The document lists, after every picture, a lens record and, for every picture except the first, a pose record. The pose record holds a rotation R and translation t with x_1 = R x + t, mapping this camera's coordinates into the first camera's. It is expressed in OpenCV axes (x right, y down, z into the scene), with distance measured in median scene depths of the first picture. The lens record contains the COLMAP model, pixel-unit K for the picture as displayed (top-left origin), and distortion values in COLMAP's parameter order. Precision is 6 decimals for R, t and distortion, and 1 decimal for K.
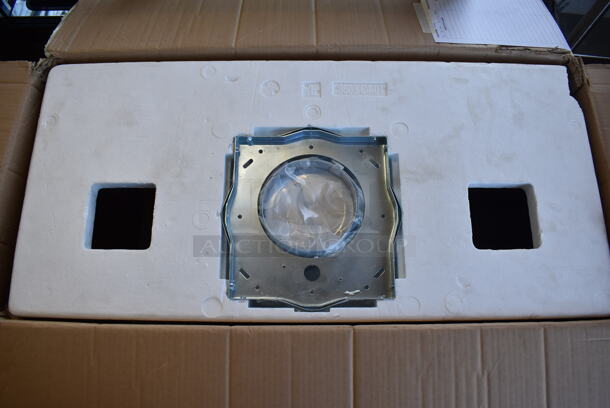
lens RADIAL K [[472.6, 0, 305.0], [0, 472.6, 204.0], [0, 0, 1]] dist [-0.092129, 0.007540]
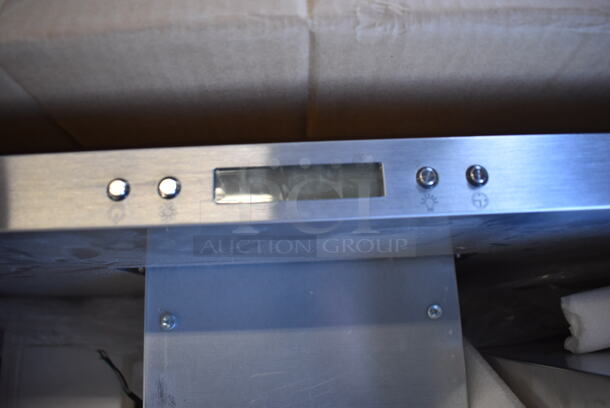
lens RADIAL K [[472.6, 0, 305.0], [0, 472.6, 204.0], [0, 0, 1]] dist [-0.092129, 0.007540]
pose [[0.998219, -0.047408, 0.036213, 0.009007], [0.045587, 0.997731, 0.049542, -0.252892], [-0.038480, -0.047803, 0.998115, 0.751197]]
